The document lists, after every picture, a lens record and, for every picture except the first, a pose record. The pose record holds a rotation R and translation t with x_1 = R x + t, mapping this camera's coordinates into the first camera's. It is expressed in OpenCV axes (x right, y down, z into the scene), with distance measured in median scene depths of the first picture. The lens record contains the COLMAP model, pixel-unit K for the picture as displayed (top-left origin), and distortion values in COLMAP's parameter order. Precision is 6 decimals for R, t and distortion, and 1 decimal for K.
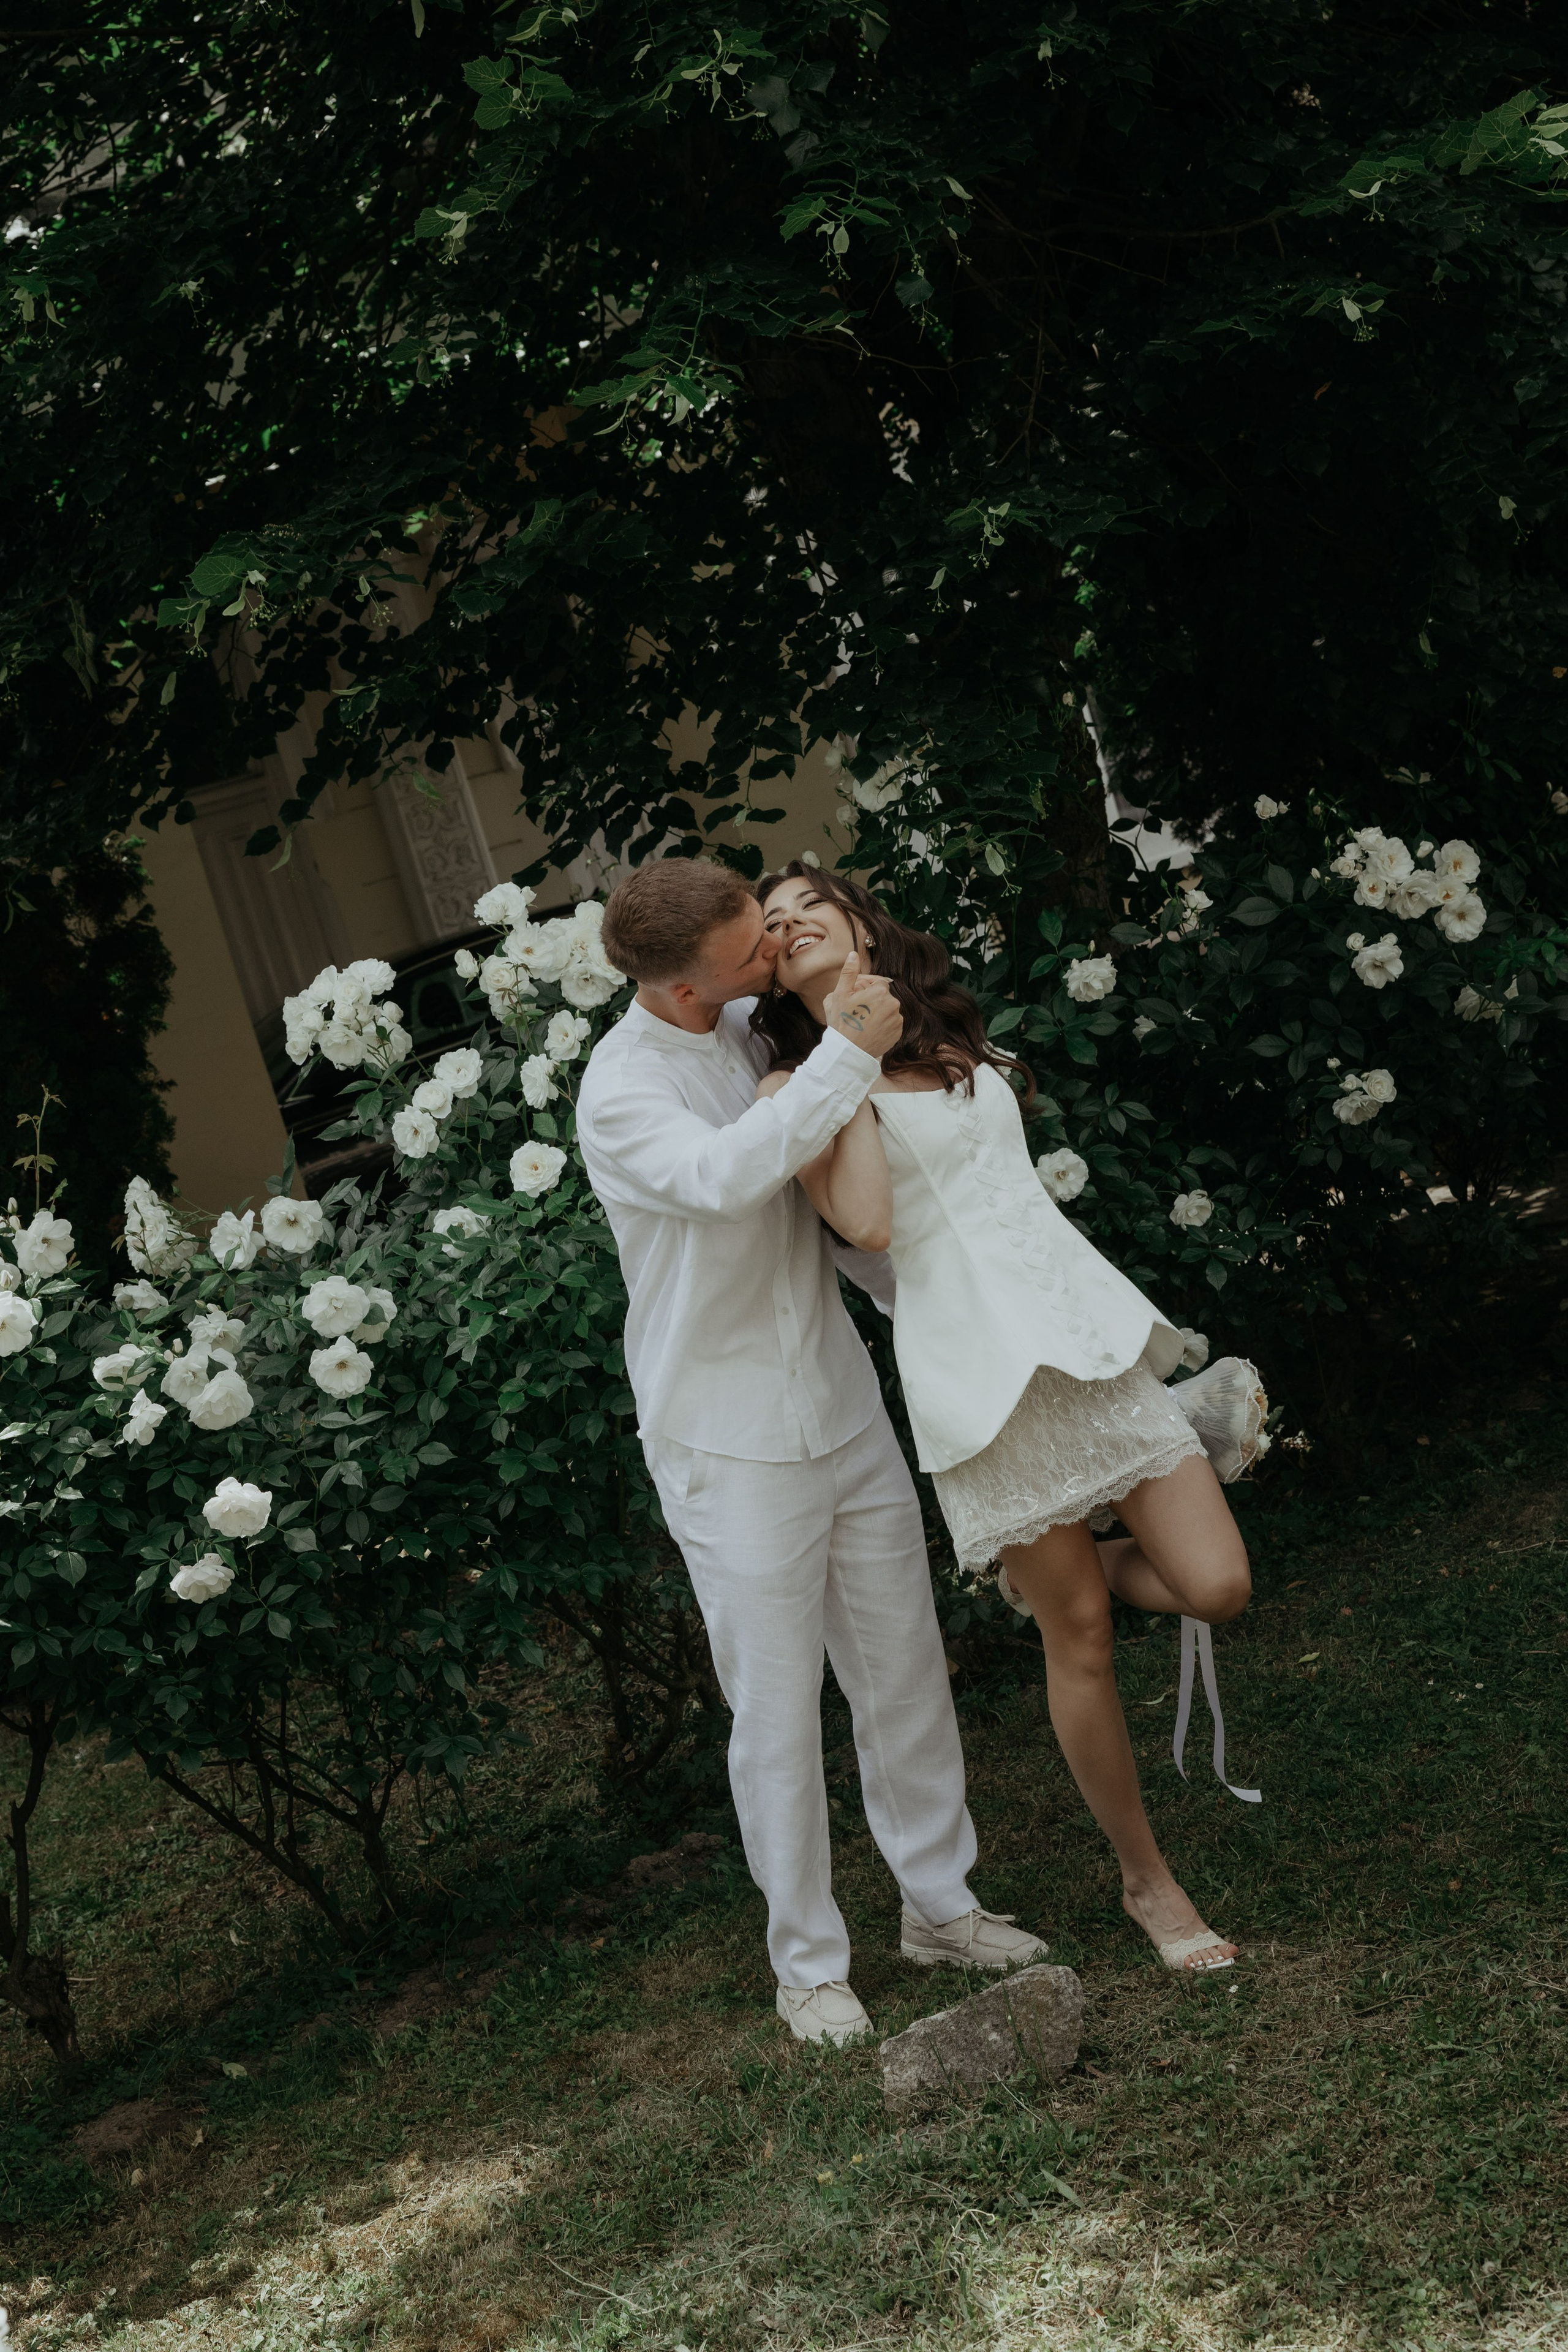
lens RADIAL K [[3412.5, 0, 751.6], [0, 3412.5, 1228.4], [0, 0, 1]] dist [0.104398, 0.000000]
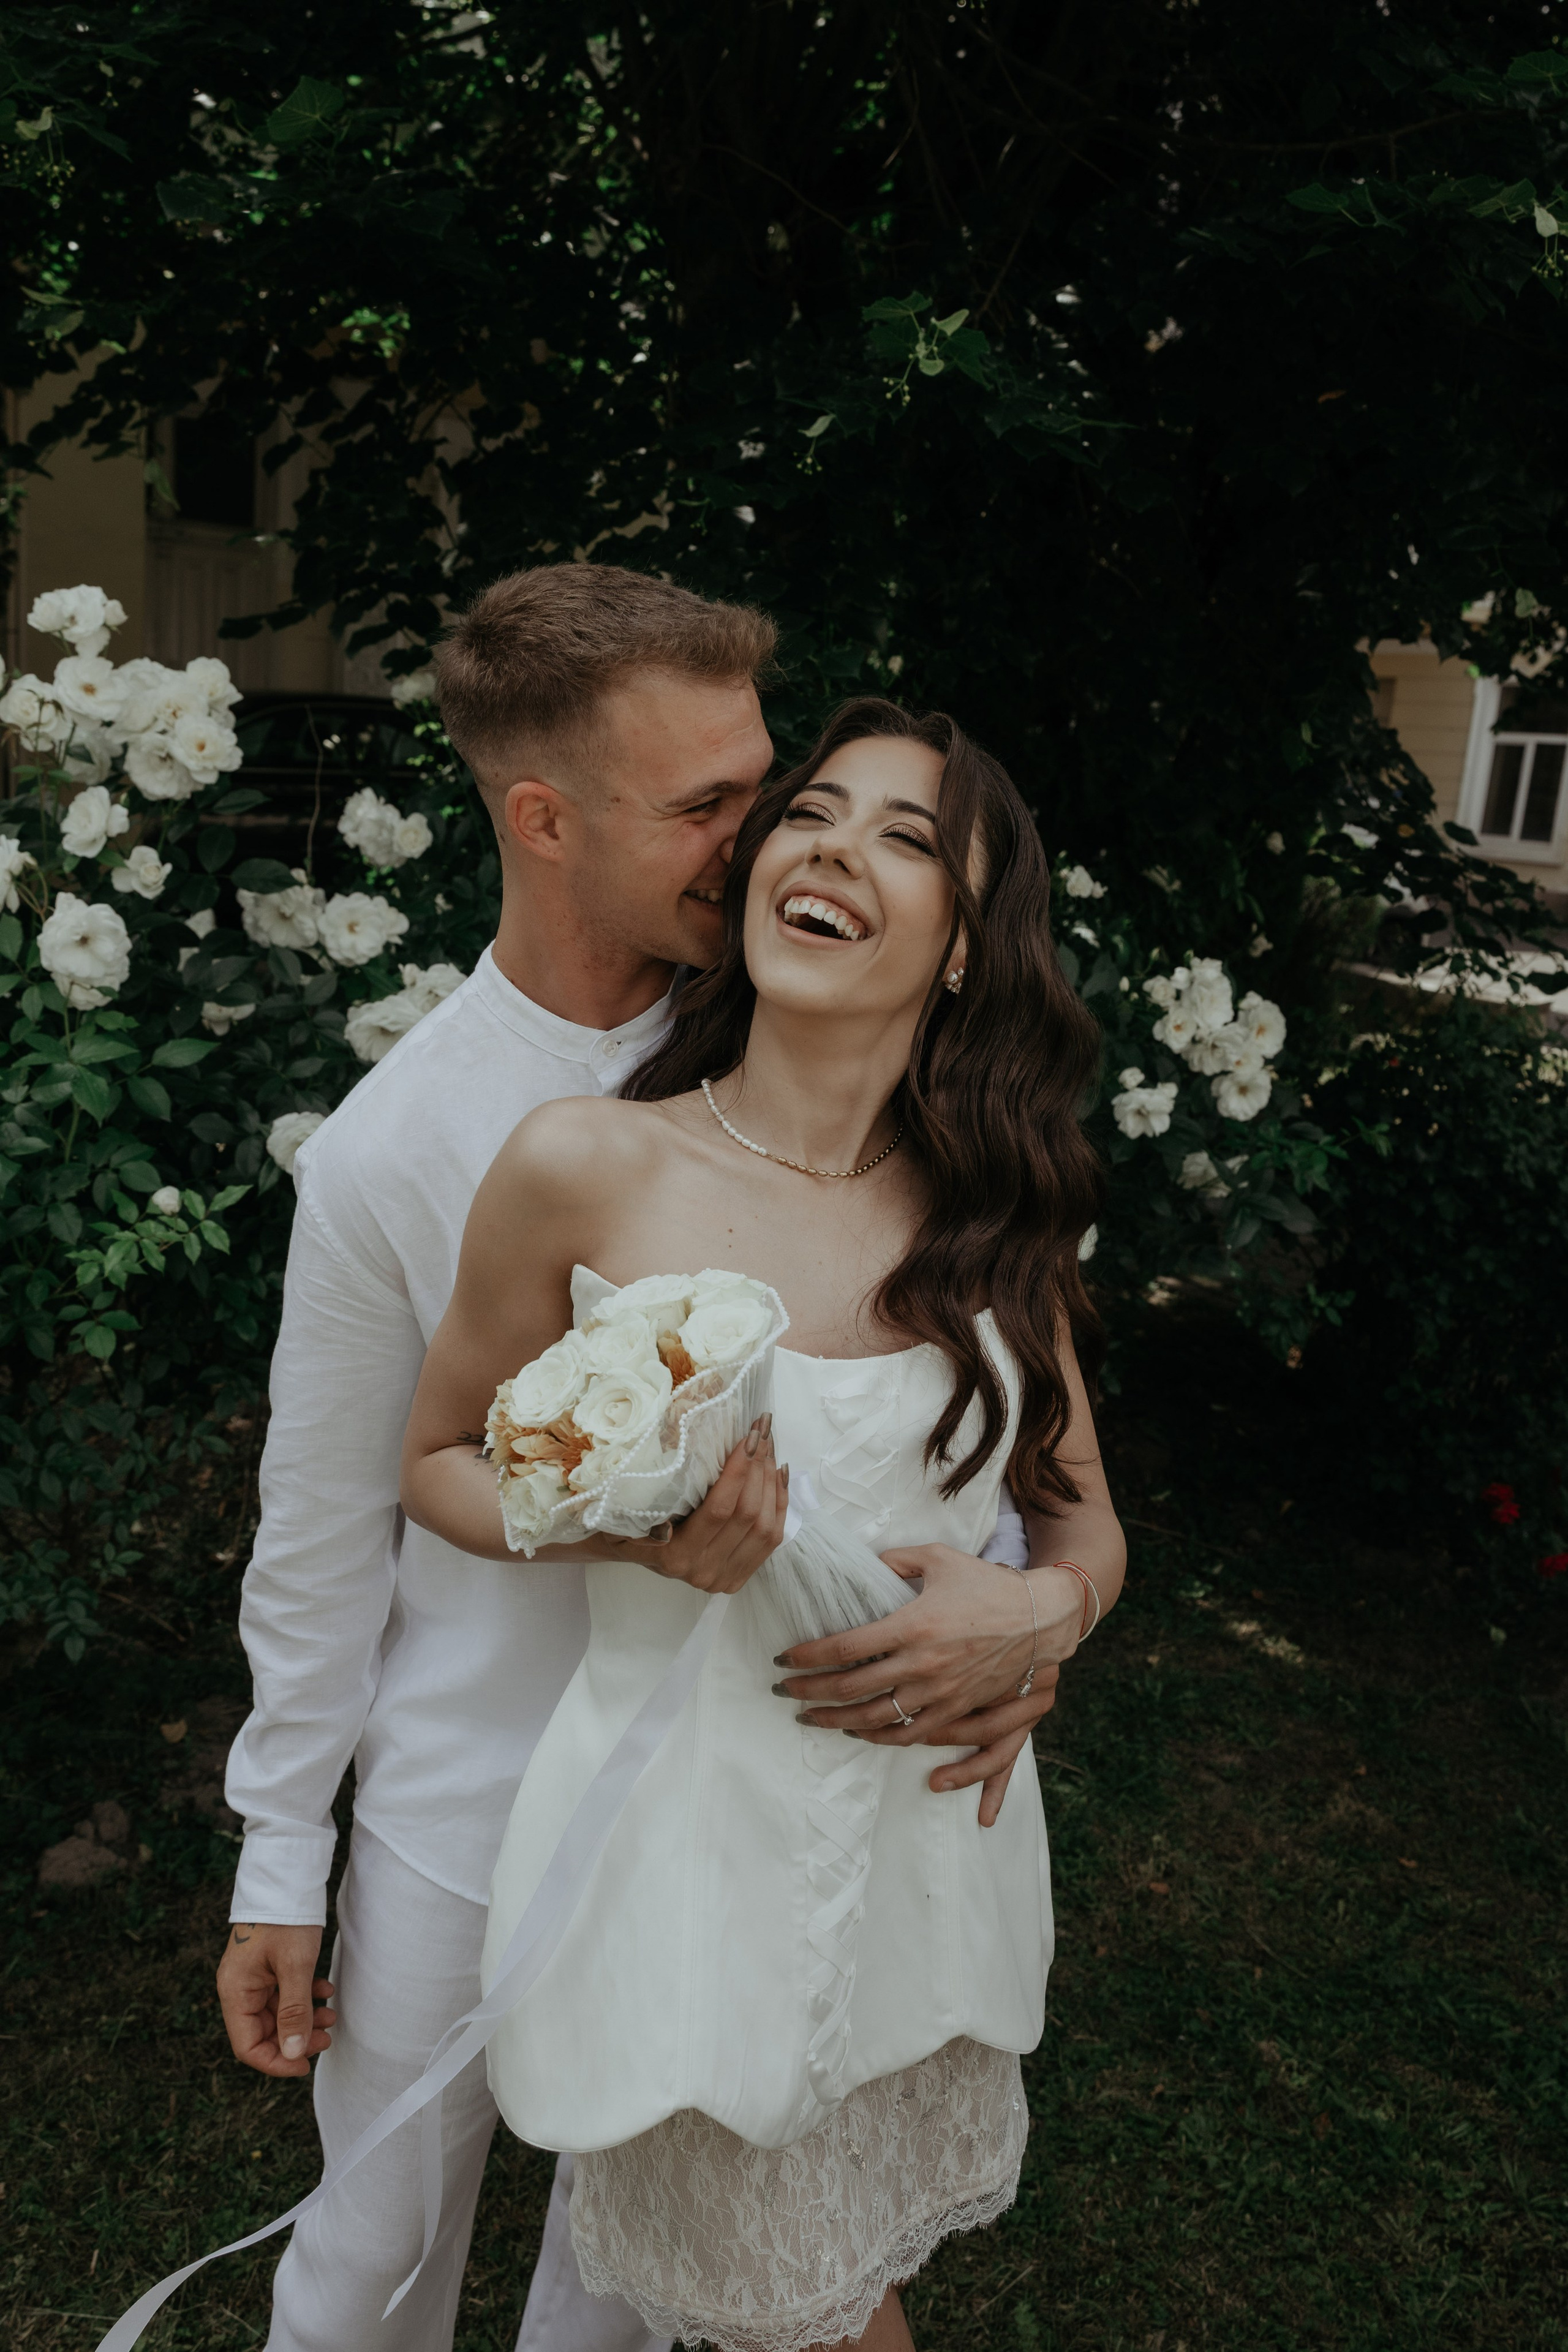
lens RADIAL K [[1827.7, 0, 775.7], [0, 1827.7, 1176.0], [0, 0, 1]] dist [0.016131, 0.010671]
pose [[0.926120, 0.345855, 0.150618, 0.045280], [-0.359640, 0.930003, 0.075852, -0.068644], [-0.113842, -0.124416, 0.985678, 0.607444]]
